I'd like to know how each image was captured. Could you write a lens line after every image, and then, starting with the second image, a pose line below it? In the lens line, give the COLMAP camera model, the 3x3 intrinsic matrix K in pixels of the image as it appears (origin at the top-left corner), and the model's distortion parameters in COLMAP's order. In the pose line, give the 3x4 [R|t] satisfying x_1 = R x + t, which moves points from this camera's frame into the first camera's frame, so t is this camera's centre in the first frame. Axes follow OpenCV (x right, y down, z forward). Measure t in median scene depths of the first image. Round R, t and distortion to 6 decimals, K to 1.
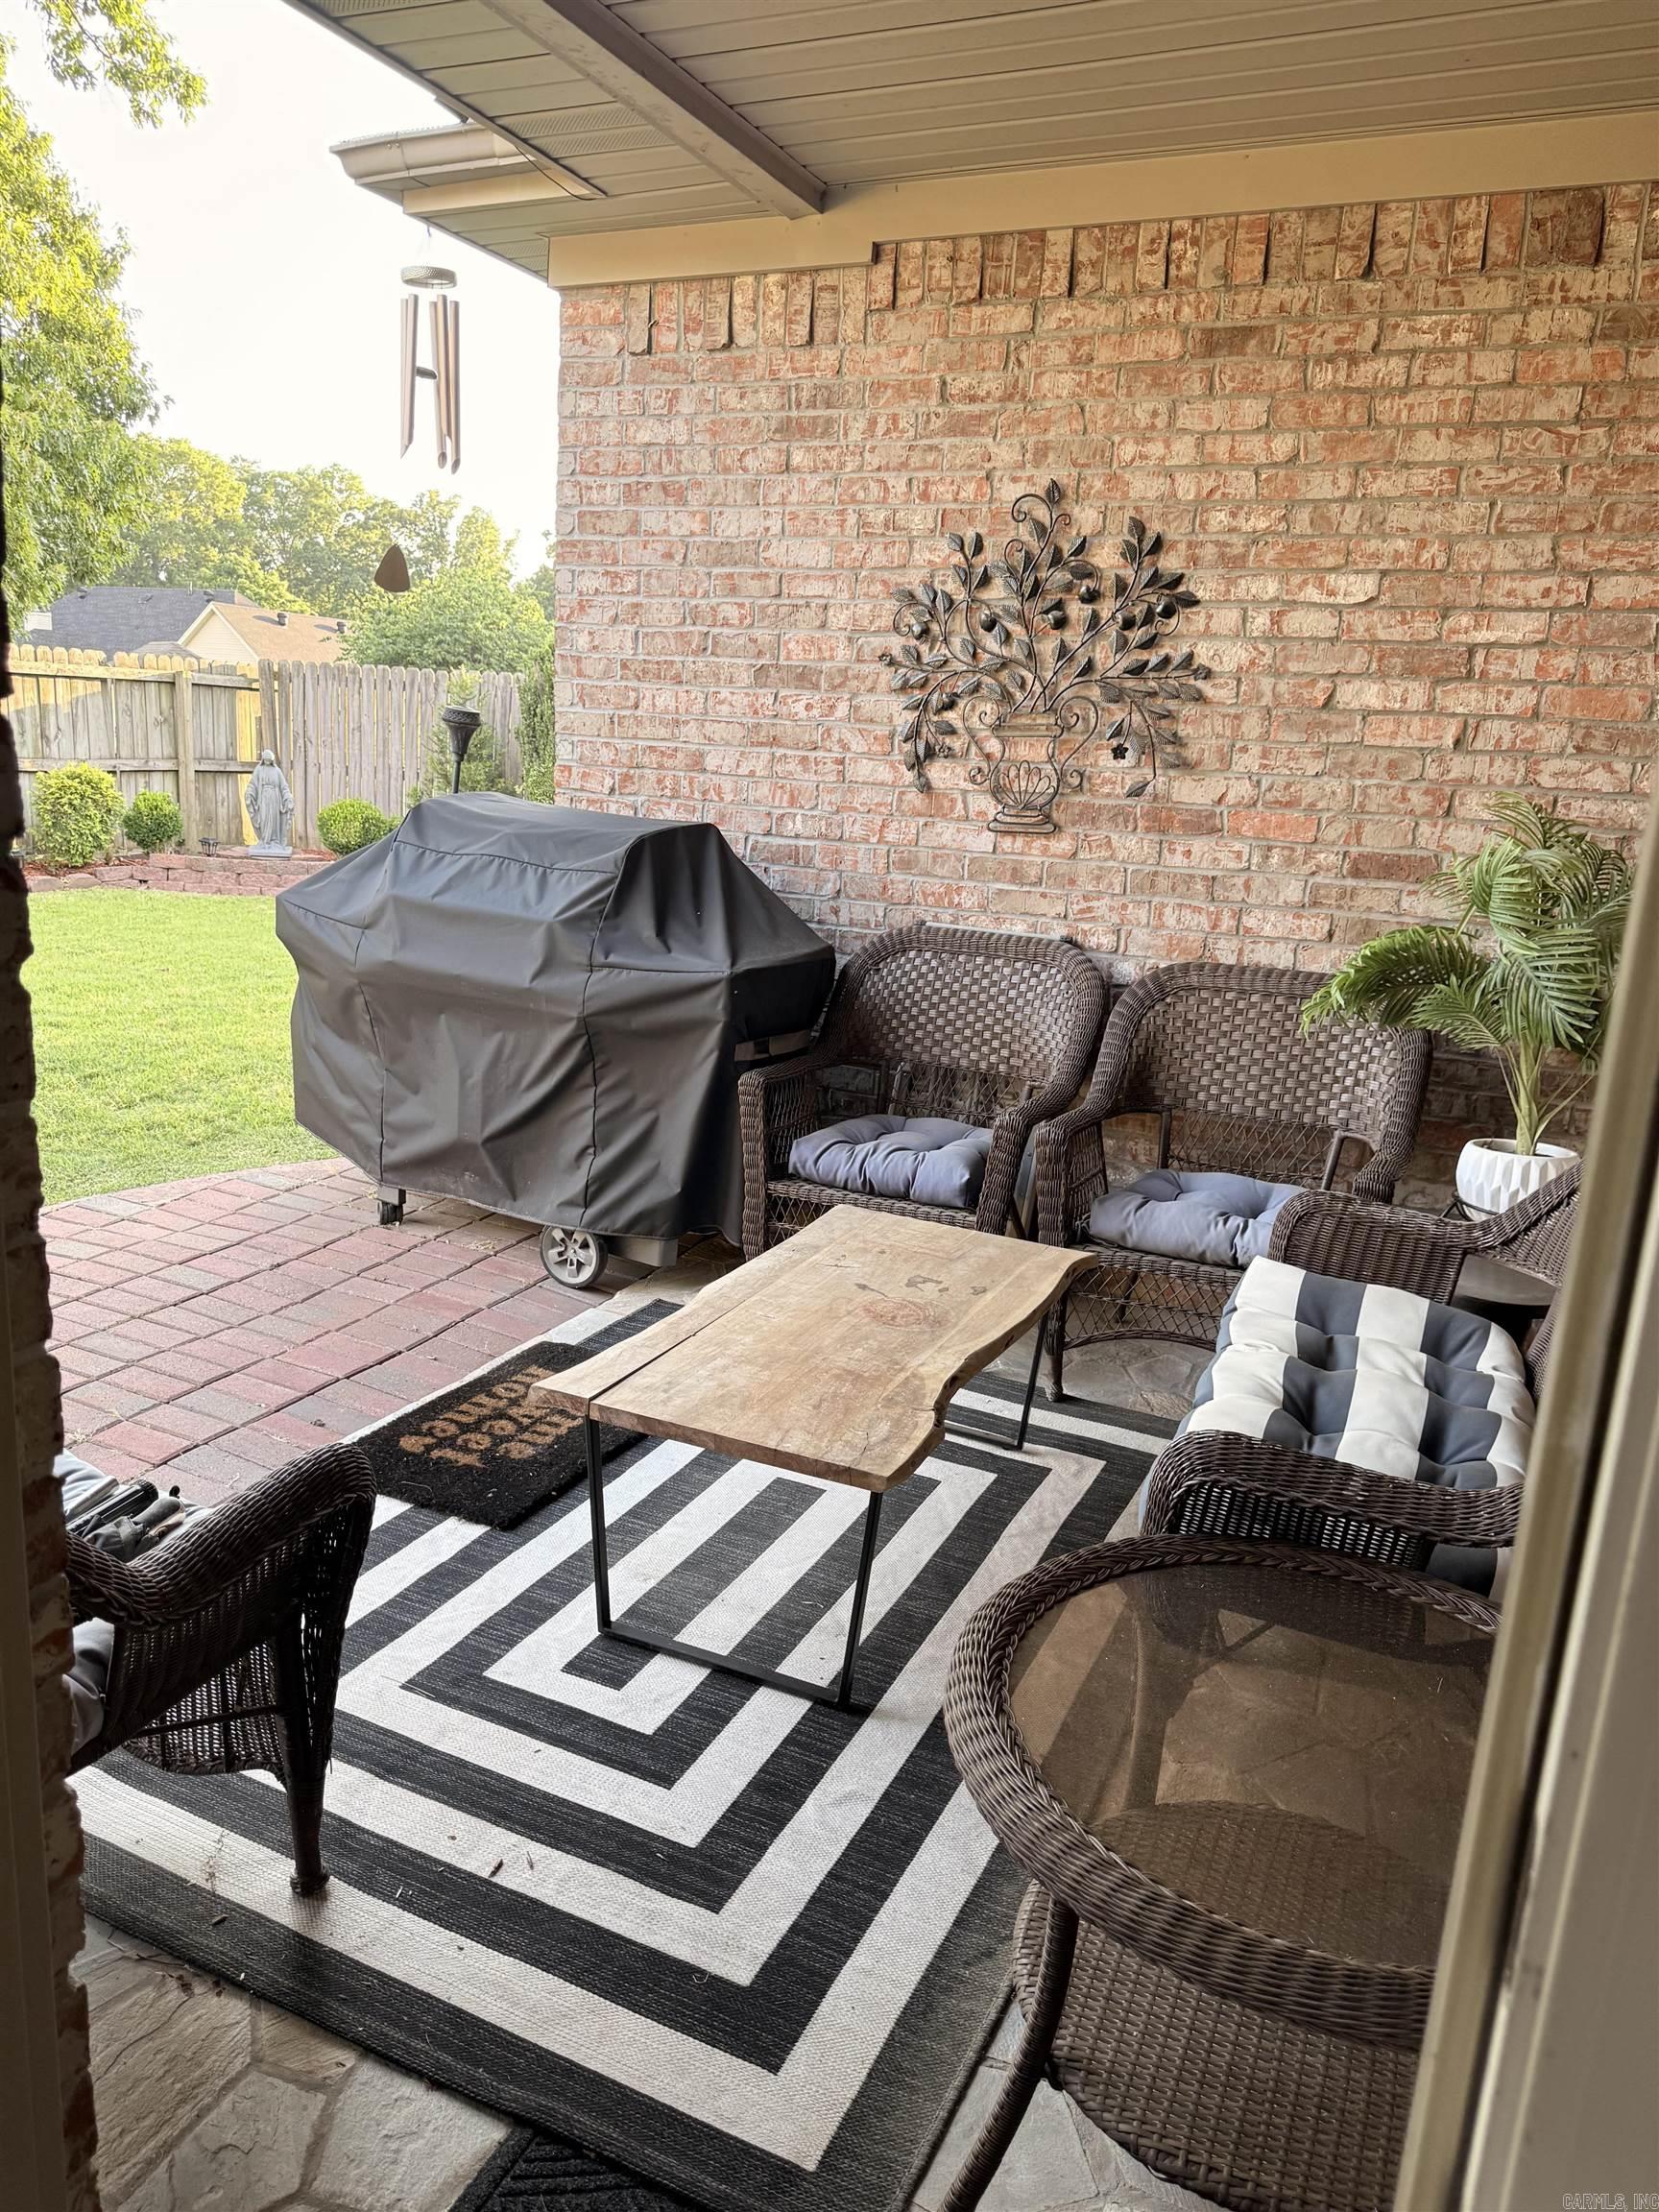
lens RADIAL K [[1539.7, 0, 829.5], [0, 1539.7, 1106.0], [0, 0, 1]] dist [-0.005160, -0.021131]
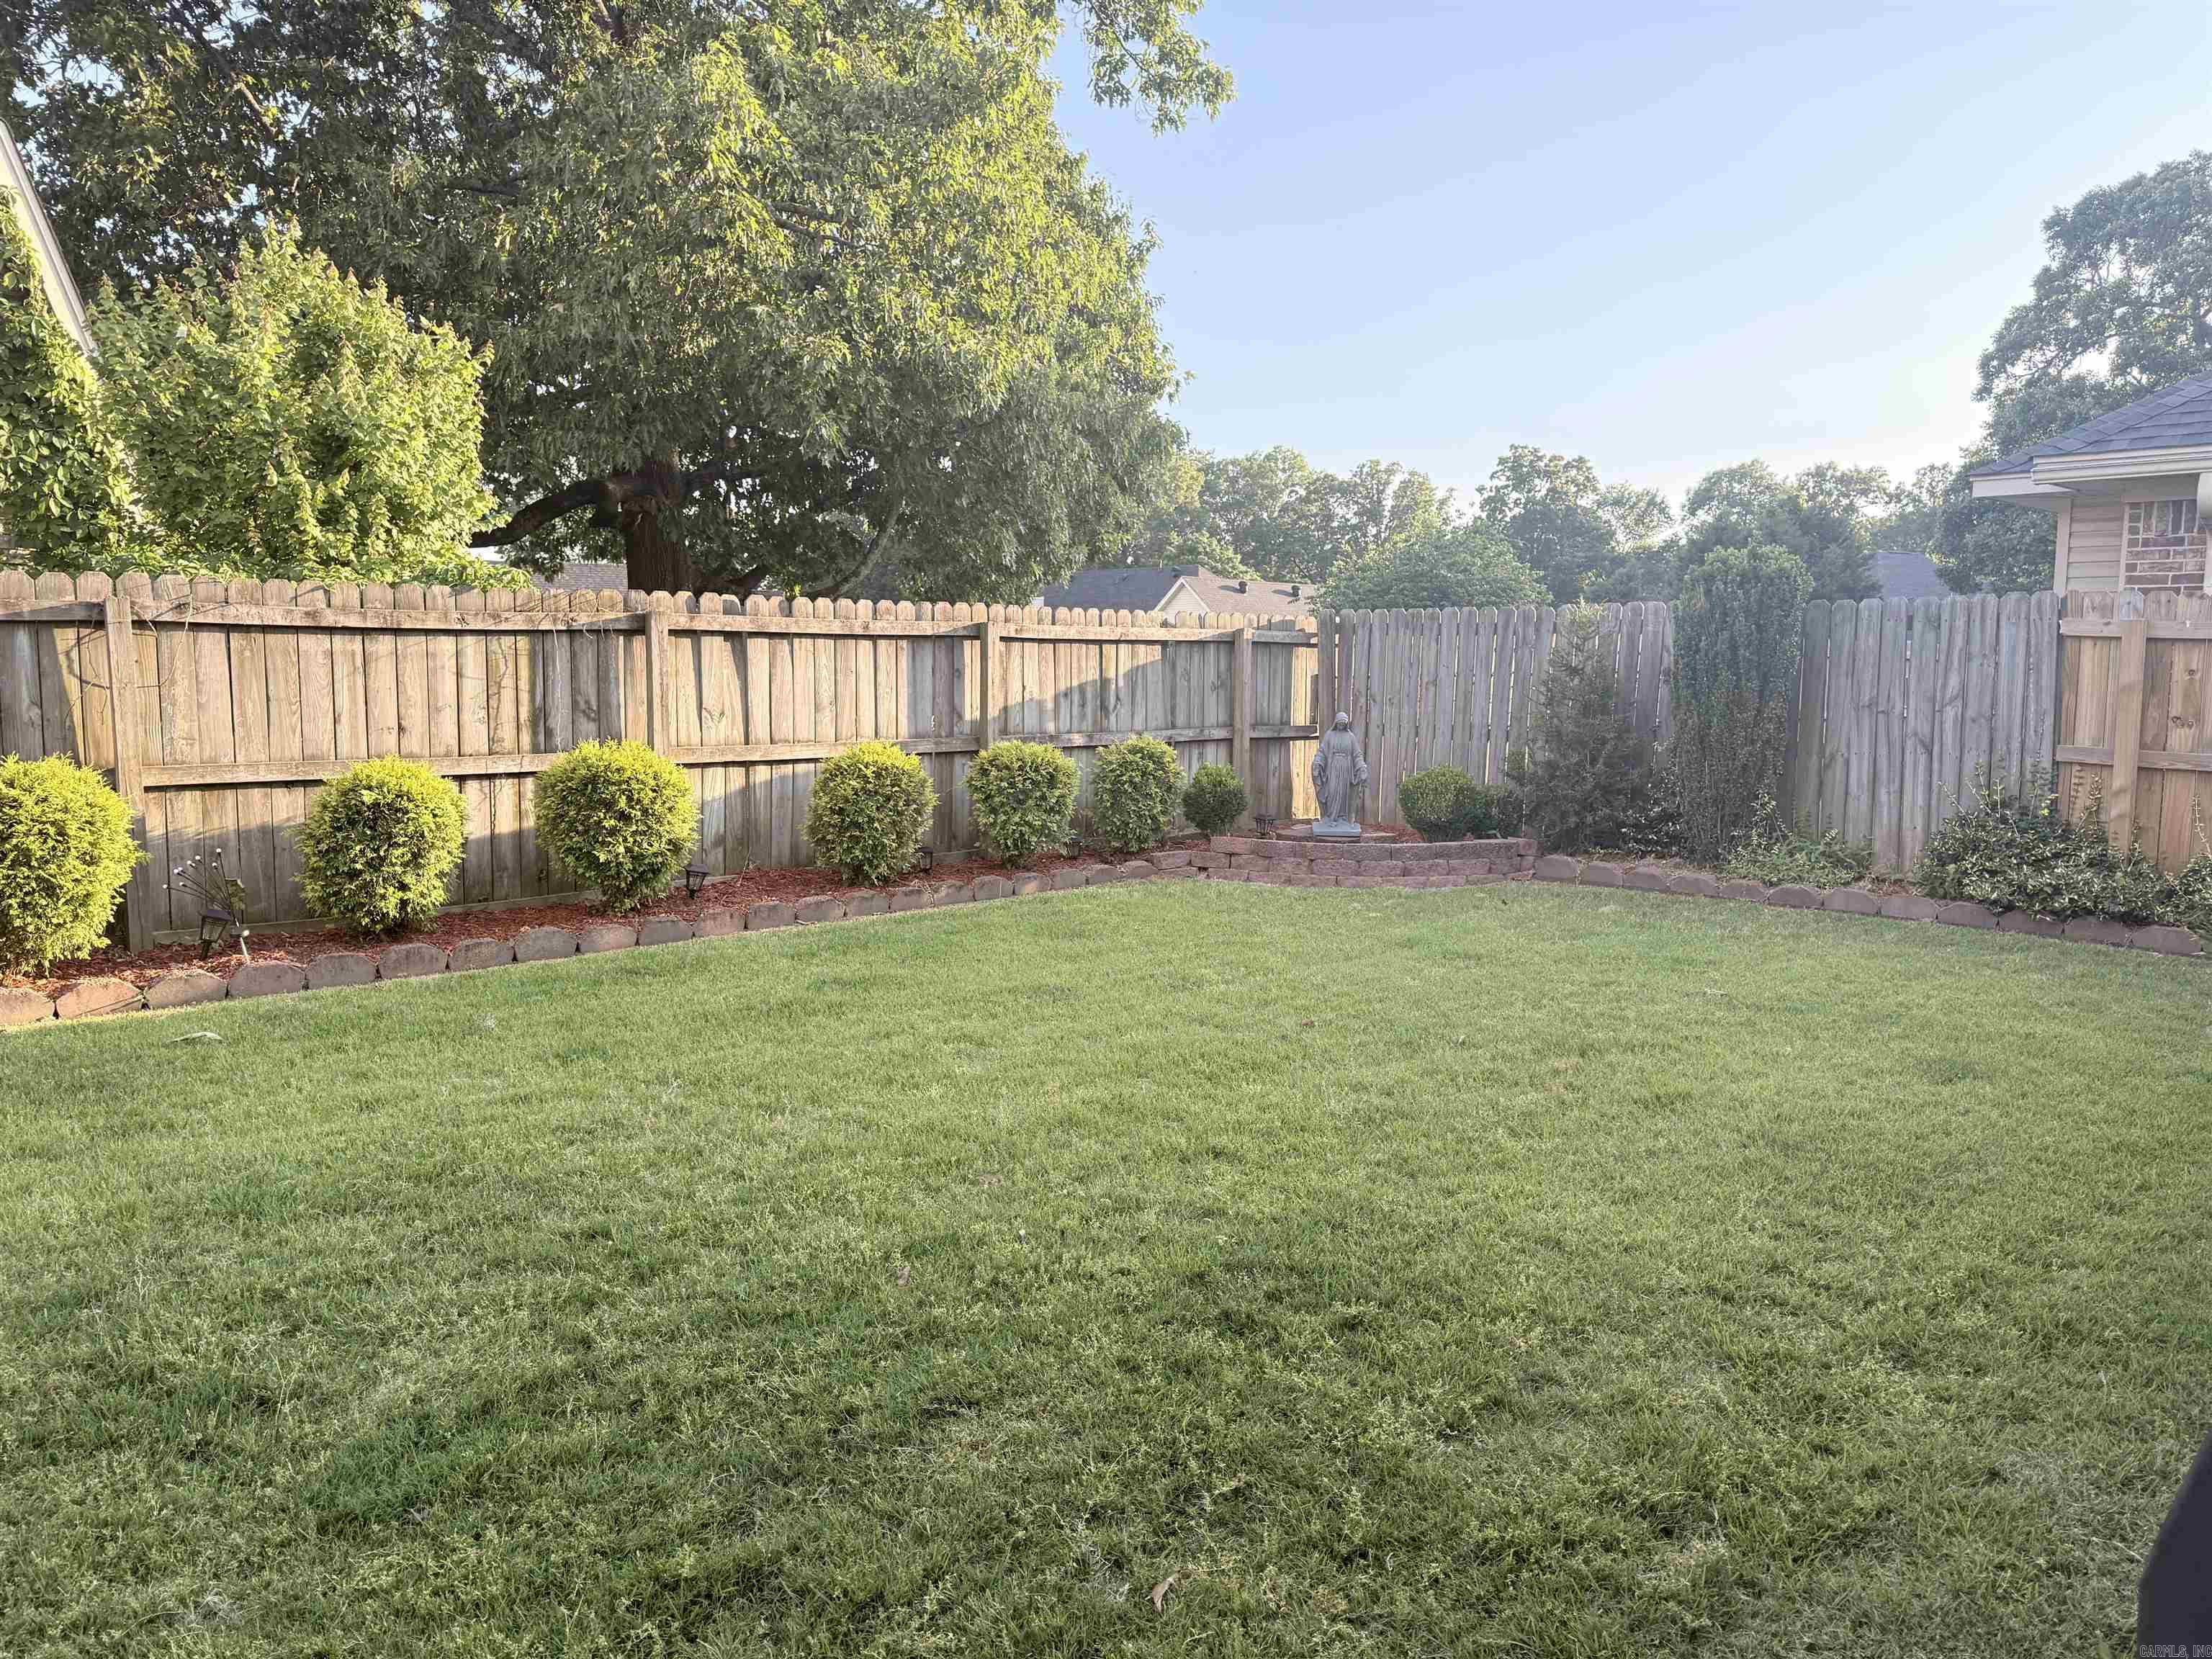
lens RADIAL K [[1548.9, 0, 1106.0], [0, 1548.9, 829.5], [0, 0, 1]] dist [0.000055, -0.289003]
pose [[0.915695, -0.012085, -0.401691, -0.084752], [-0.045545, 0.989987, -0.133609, -0.028358], [0.399284, 0.140640, 0.905976, 0.109061]]
